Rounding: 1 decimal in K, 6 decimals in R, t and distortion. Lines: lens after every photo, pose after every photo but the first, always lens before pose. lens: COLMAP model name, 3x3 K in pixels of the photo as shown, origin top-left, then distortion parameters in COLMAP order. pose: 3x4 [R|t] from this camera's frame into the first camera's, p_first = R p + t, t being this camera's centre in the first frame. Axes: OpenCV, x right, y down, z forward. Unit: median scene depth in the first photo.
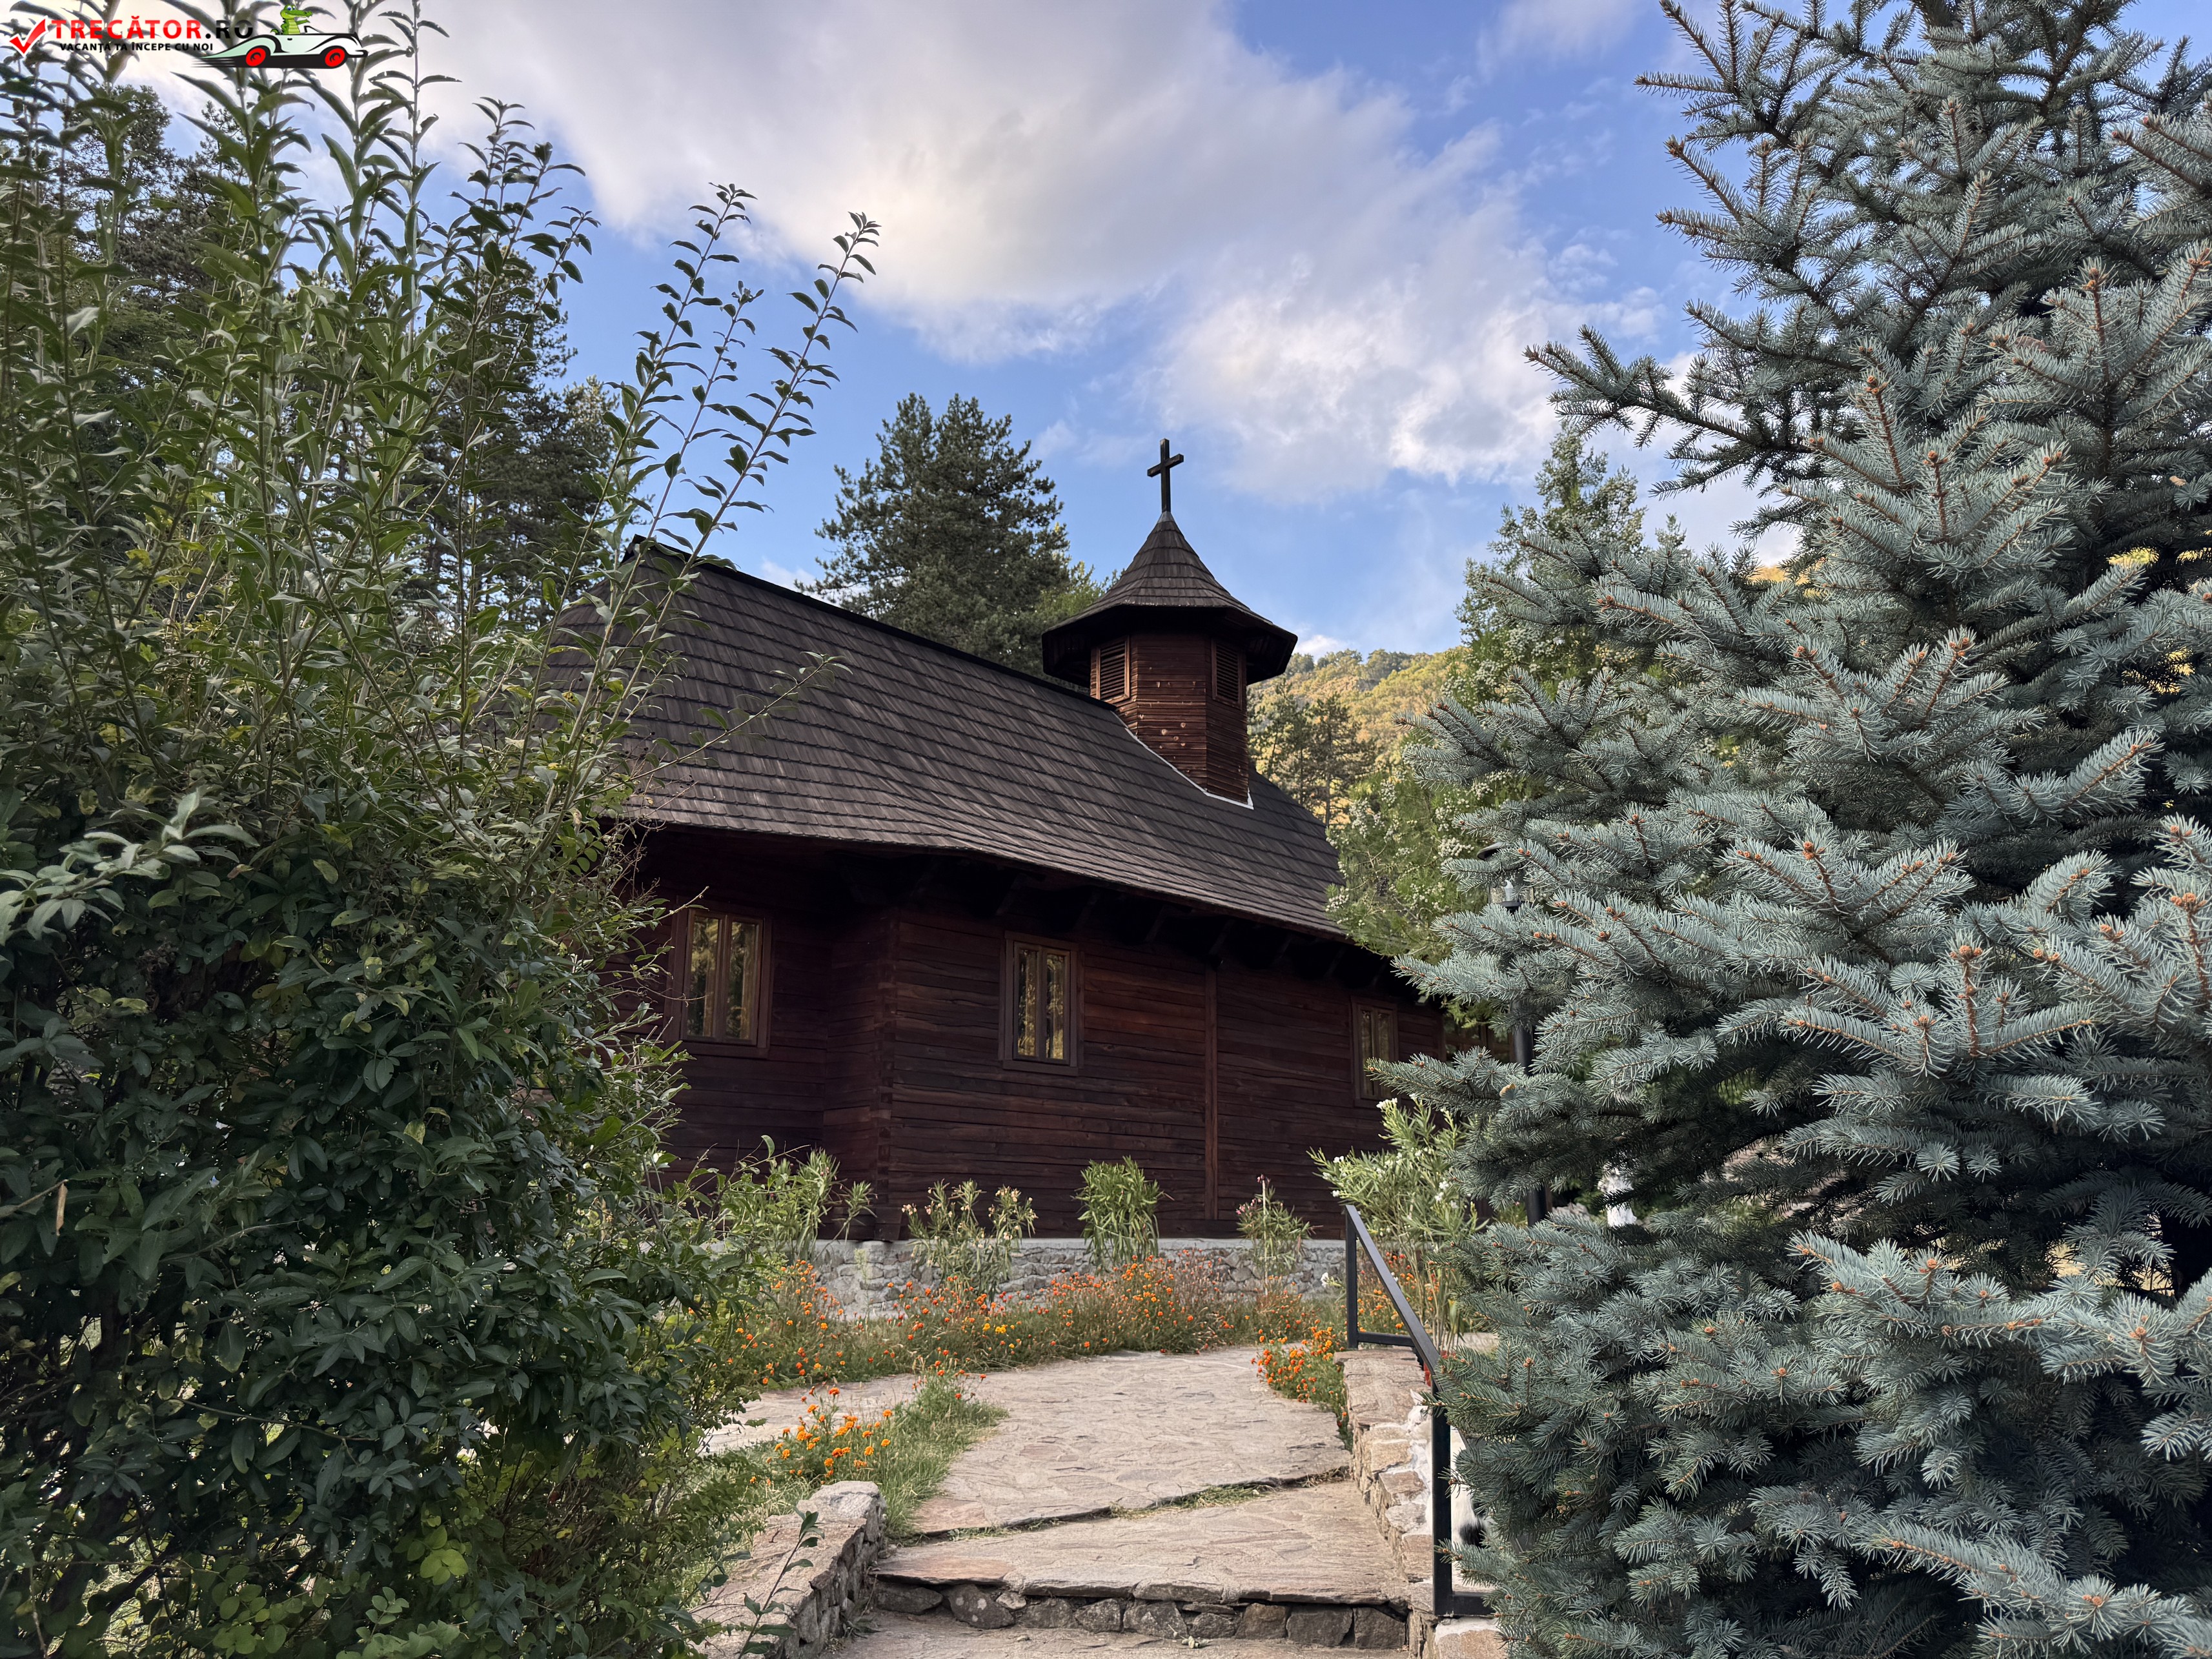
lens RADIAL K [[1561.8, 0, 1123.5], [0, 1561.8, 831.3], [0, 0, 1]] dist [0.053019, -0.068480]
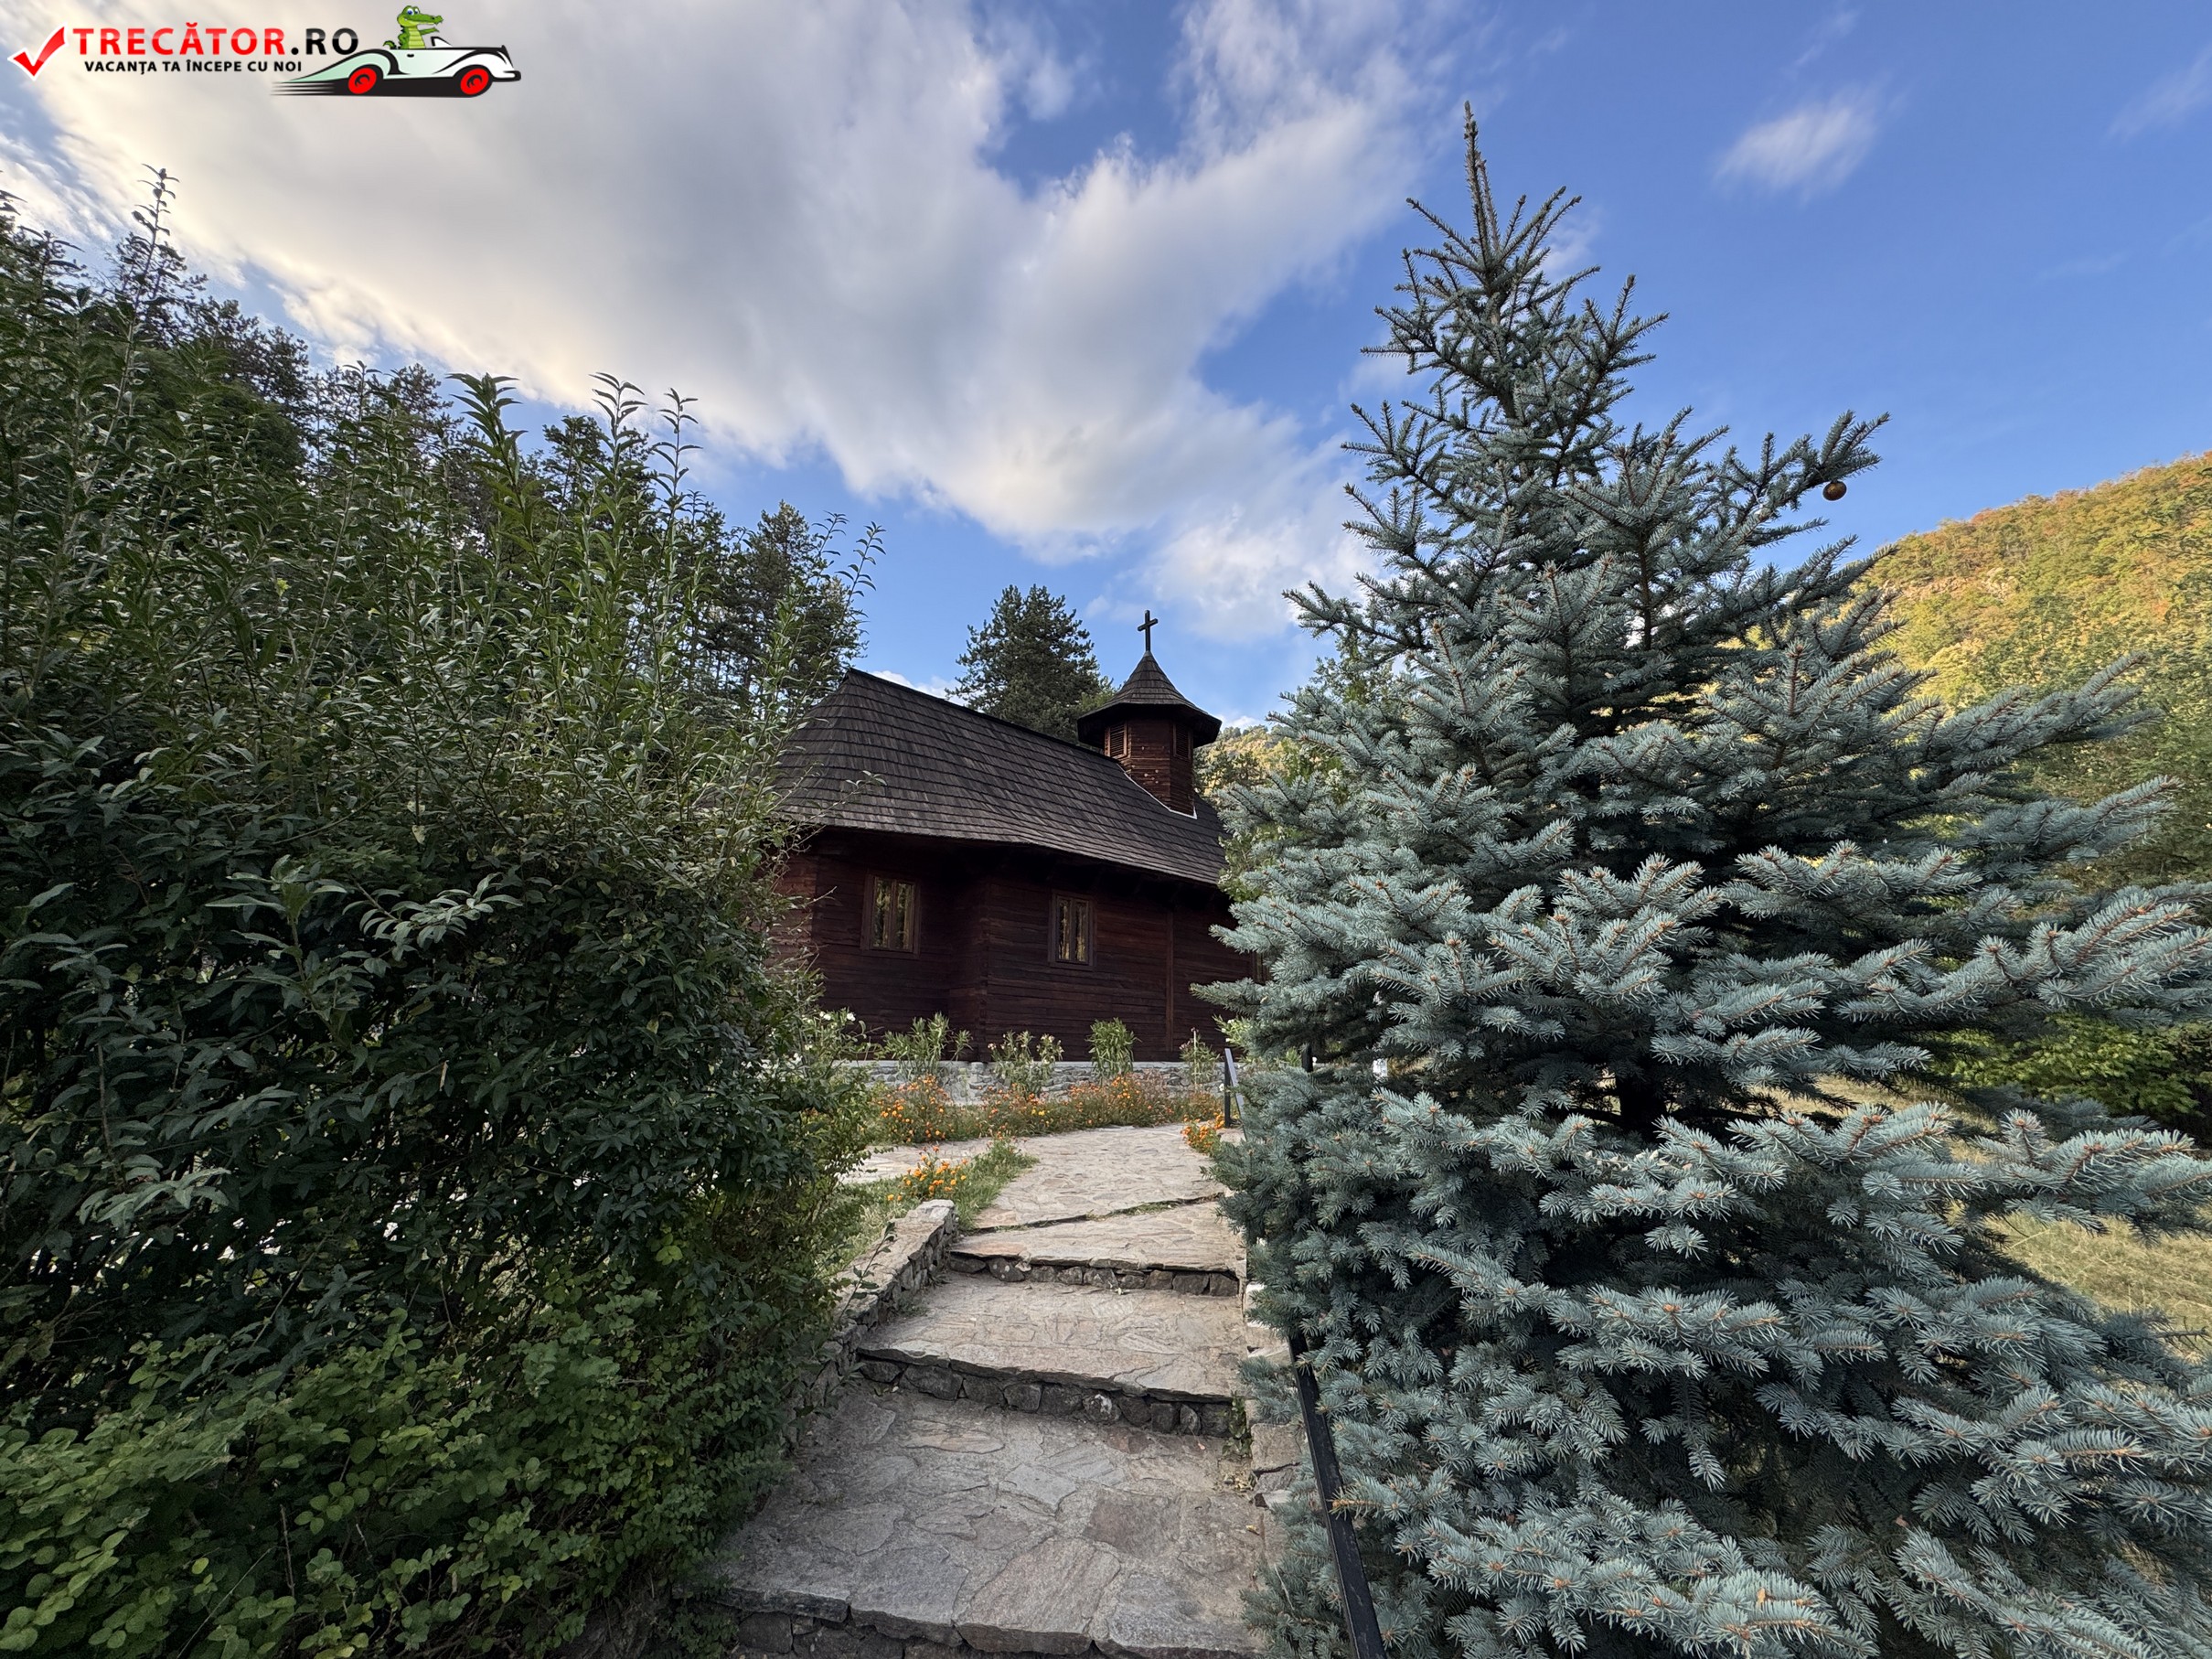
lens RADIAL K [[883.5, 0, 1121.2], [0, 883.5, 823.9], [0, 0, 1]] dist [-0.002861, -0.001607]
pose [[0.999834, 0.002546, -0.018068, 0.091456], [-0.002587, 0.999994, -0.002254, -0.034946], [0.018062, 0.002300, 0.999834, -0.032431]]
